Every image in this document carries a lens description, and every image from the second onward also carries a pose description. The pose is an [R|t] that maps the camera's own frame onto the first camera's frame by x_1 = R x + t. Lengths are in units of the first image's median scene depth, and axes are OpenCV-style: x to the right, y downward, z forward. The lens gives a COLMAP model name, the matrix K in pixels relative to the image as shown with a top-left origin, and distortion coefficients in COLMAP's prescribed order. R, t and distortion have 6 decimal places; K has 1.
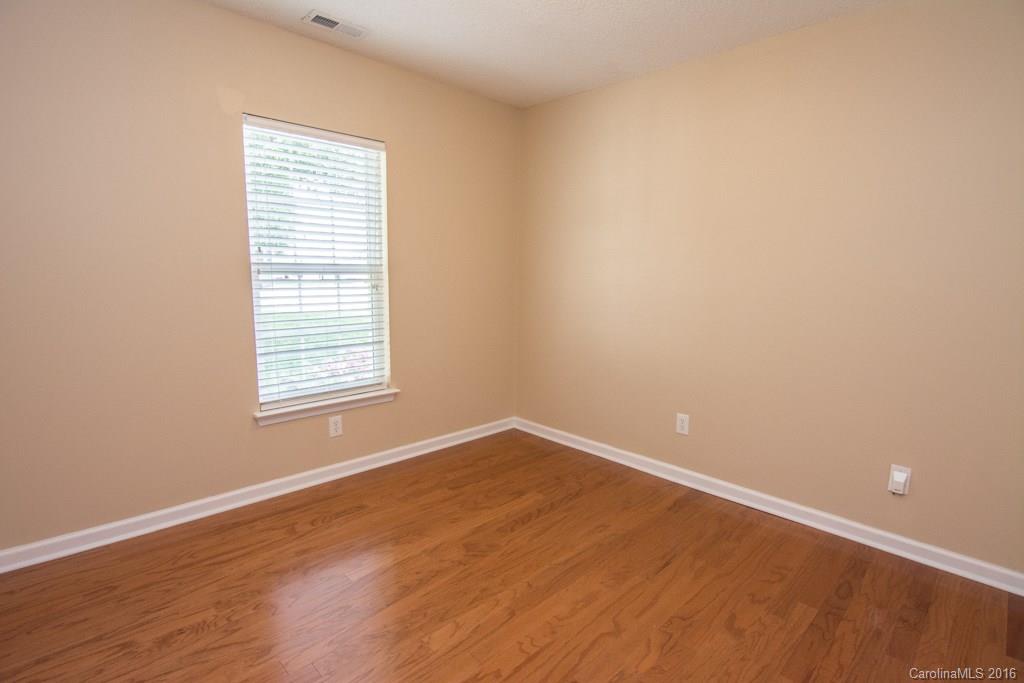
lens RADIAL K [[496.5, 0, 515.2], [0, 496.5, 344.5], [0, 0, 1]] dist [-0.005420, -0.011592]
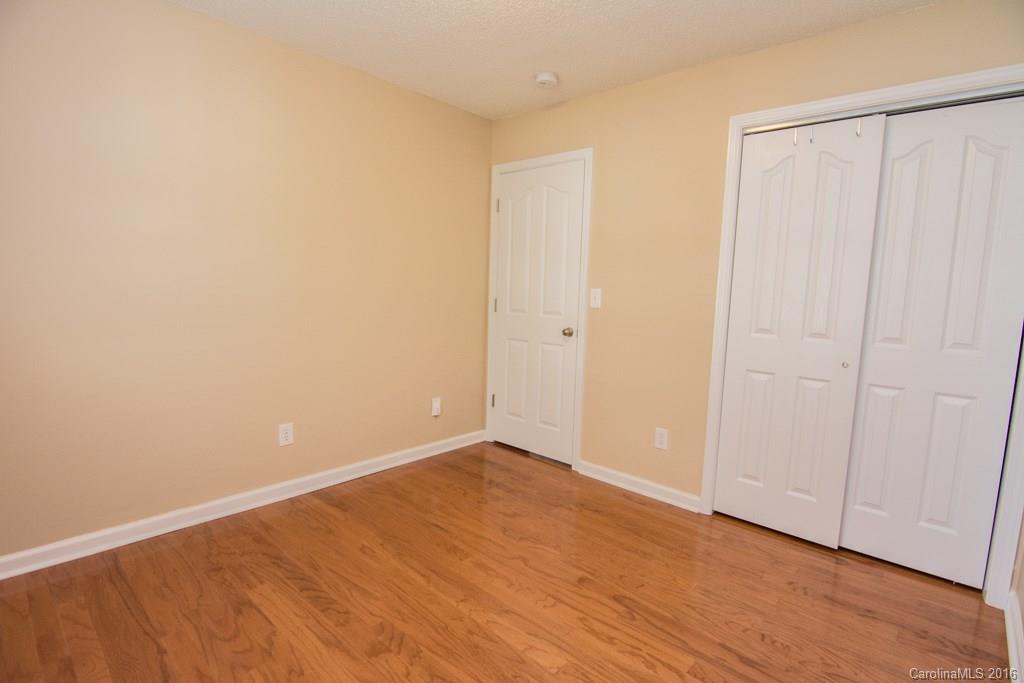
lens RADIAL K [[496.5, 0, 515.2], [0, 496.5, 344.5], [0, 0, 1]] dist [-0.005420, -0.011592]
pose [[-0.055080, -0.140274, 0.988580, -0.724884], [0.110409, 0.983155, 0.145656, -0.117038], [-0.992359, 0.117171, -0.038665, 0.731210]]
